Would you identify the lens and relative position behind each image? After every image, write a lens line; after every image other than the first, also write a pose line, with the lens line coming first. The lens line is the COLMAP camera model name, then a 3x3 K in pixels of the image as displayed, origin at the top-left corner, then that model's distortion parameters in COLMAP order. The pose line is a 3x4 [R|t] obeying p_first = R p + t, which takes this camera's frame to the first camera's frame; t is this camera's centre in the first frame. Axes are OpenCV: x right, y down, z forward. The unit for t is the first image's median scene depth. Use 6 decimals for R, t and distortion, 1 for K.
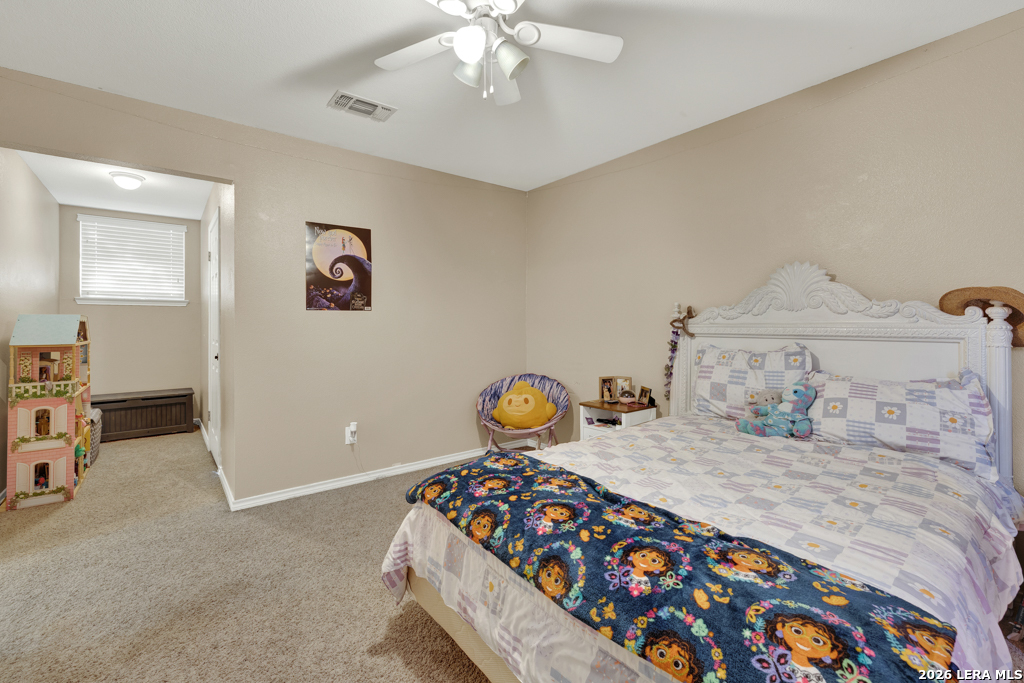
lens RADIAL K [[437.5, 0, 507.6], [0, 437.5, 330.8], [0, 0, 1]] dist [0.000514, -0.000058]
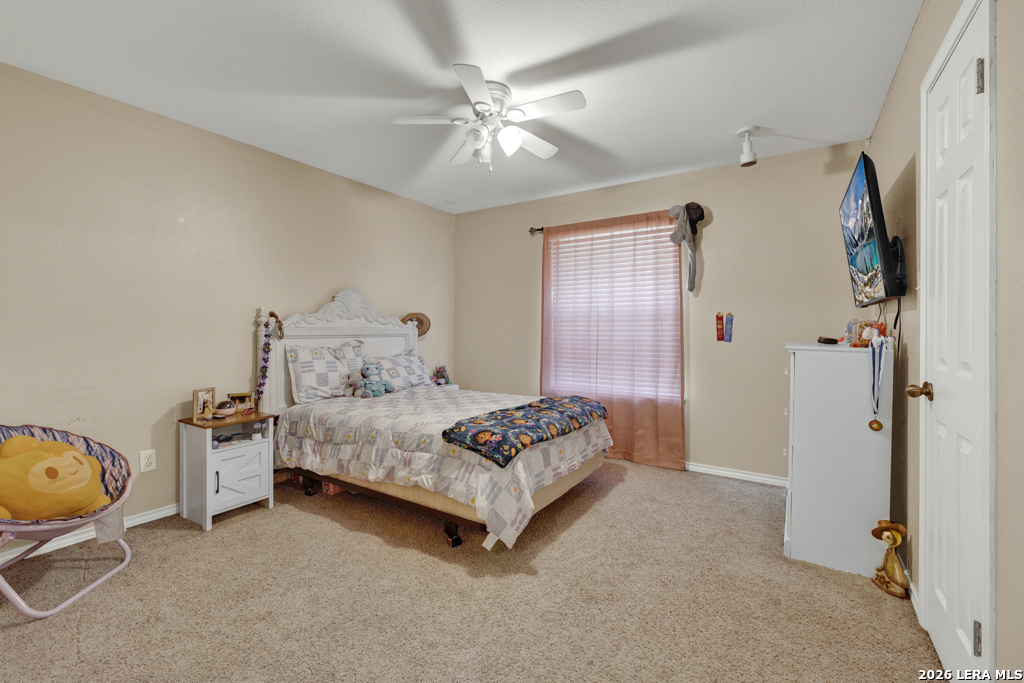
lens RADIAL K [[437.5, 0, 507.6], [0, 437.5, 330.8], [0, 0, 1]] dist [0.000514, -0.000058]
pose [[-0.324436, -0.005064, 0.945894, -0.982293], [0.012643, 0.999873, 0.009690, -0.012679], [-0.945823, 0.015103, -0.324330, 0.952847]]
